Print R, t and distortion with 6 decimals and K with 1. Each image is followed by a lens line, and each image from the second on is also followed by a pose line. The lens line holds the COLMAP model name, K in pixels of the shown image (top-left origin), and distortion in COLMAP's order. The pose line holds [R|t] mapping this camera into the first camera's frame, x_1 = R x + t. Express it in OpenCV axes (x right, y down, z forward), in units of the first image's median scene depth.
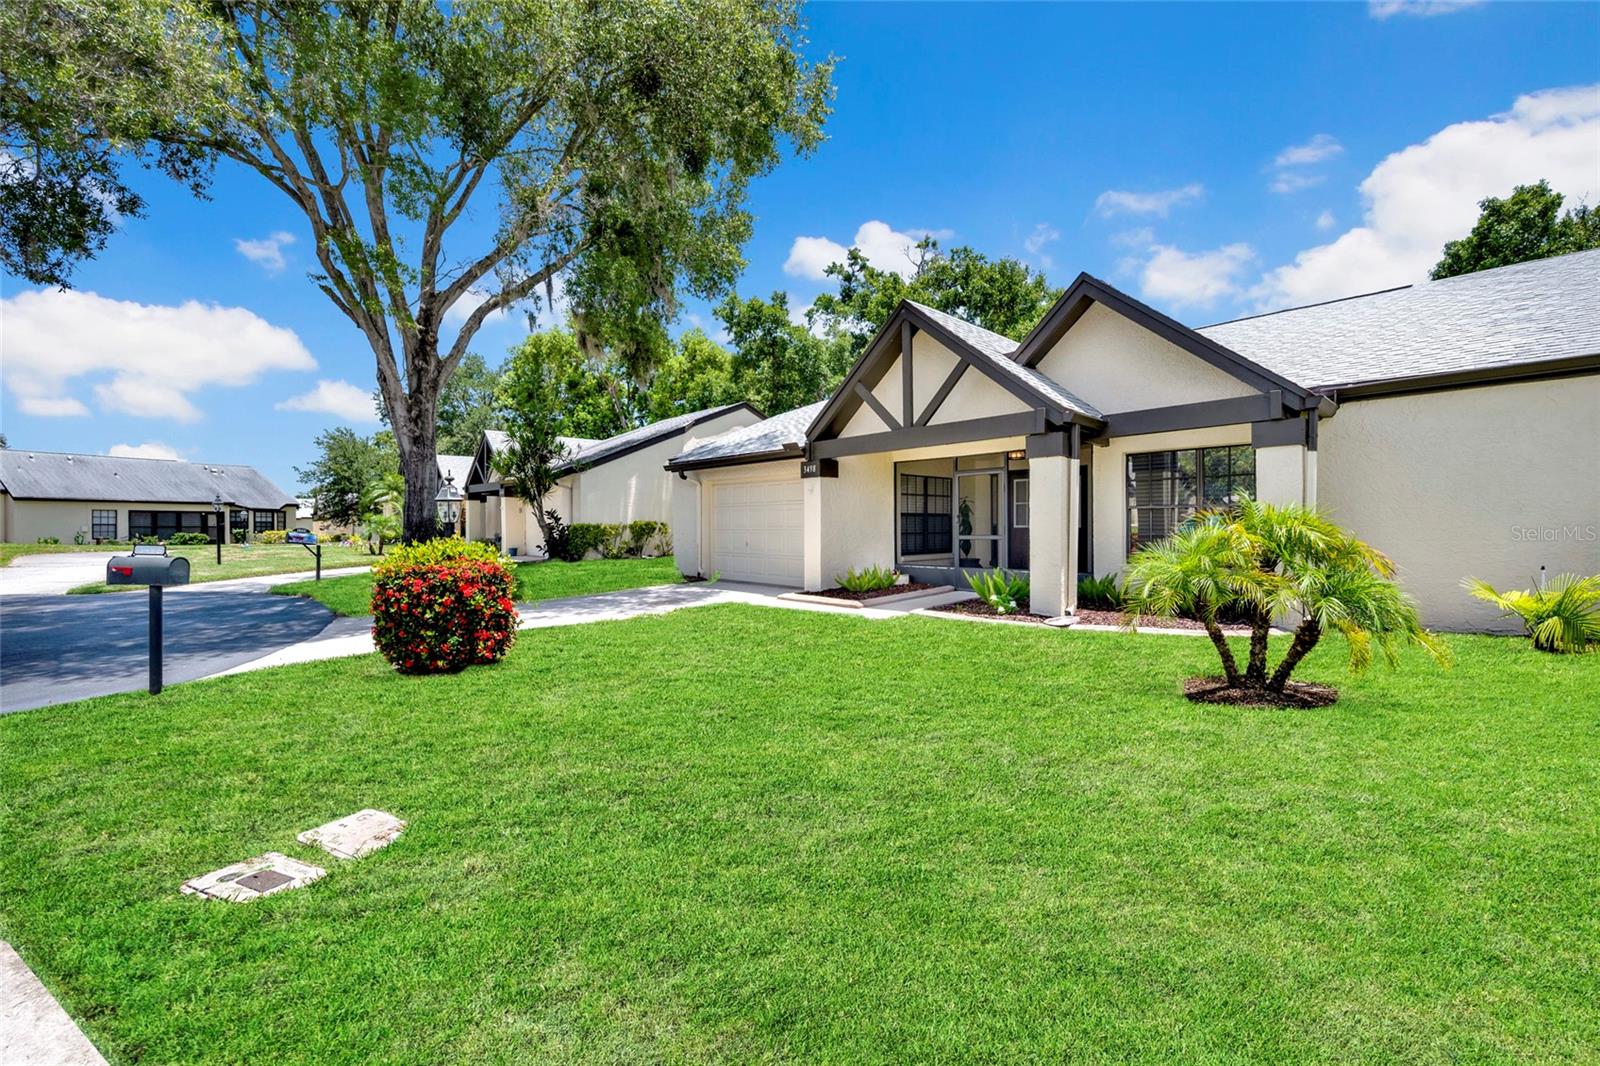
lens RADIAL K [[635.6, 0, 801.3], [0, 635.6, 515.0], [0, 0, 1]] dist [-0.000277, -0.000016]
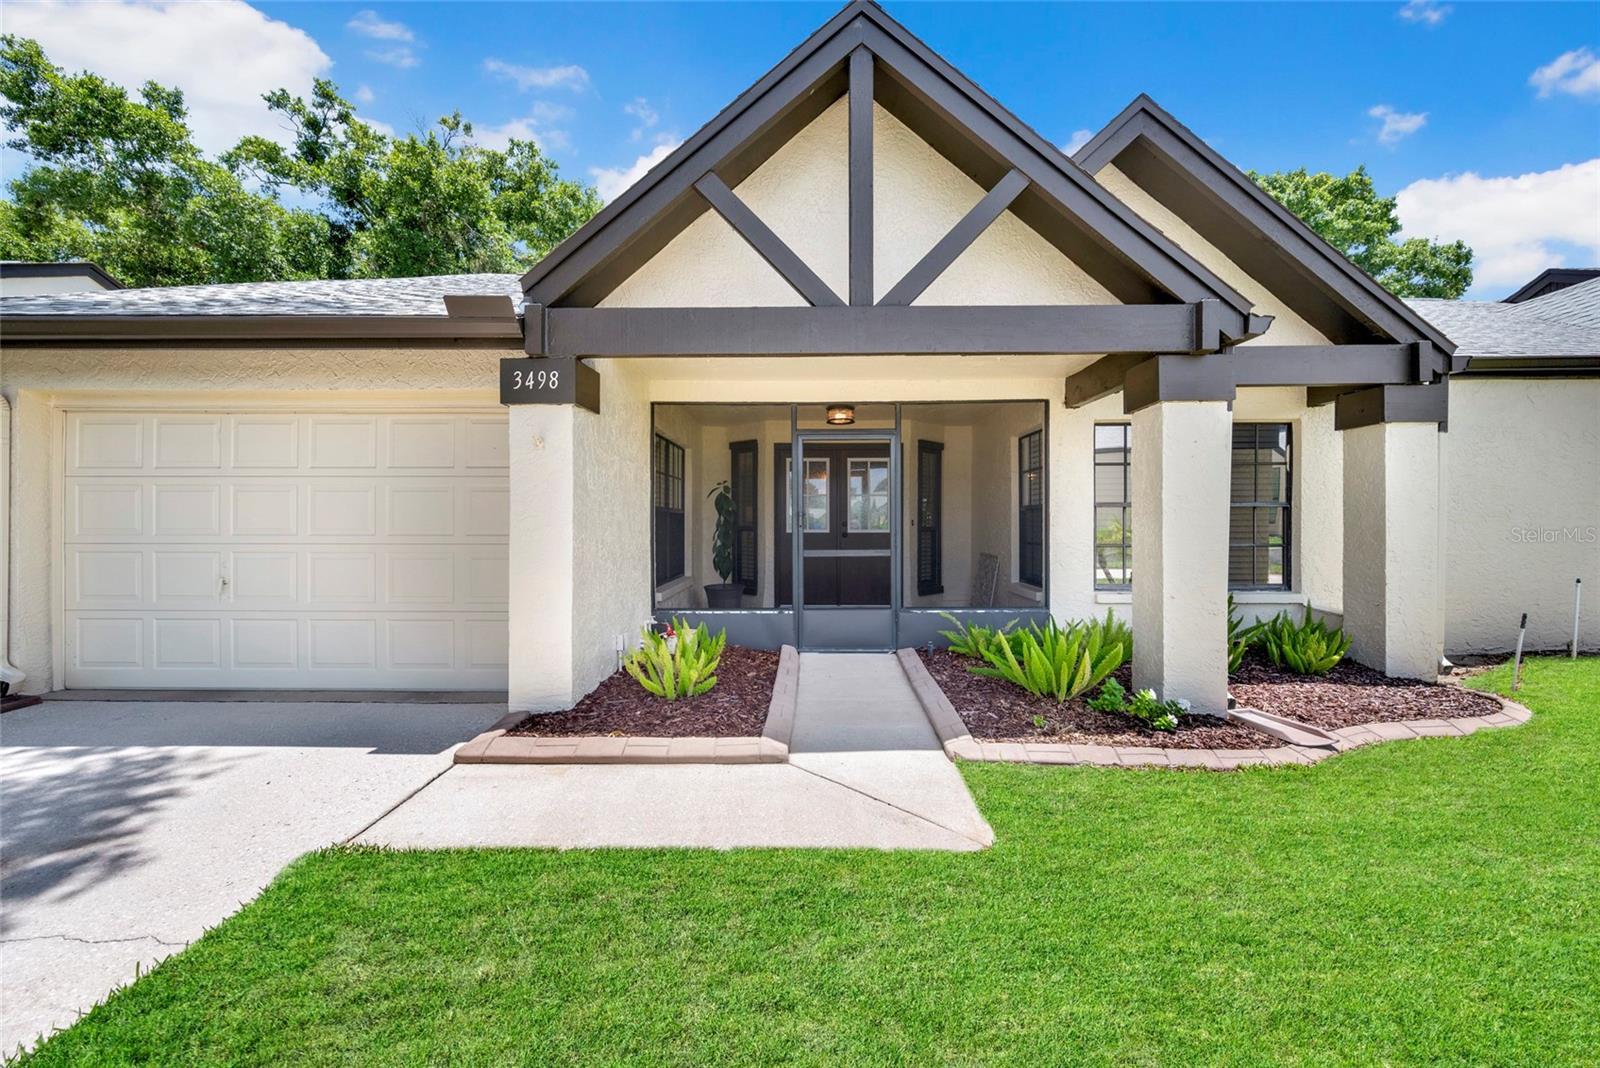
lens RADIAL K [[635.6, 0, 801.3], [0, 635.6, 516.0], [0, 0, 1]] dist [-0.000277, -0.000016]
pose [[0.689740, 0.001998, 0.724054, -0.051983], [-0.013670, 0.999854, 0.010263, -0.000743], [-0.723928, -0.016976, 0.689667, 0.233044]]
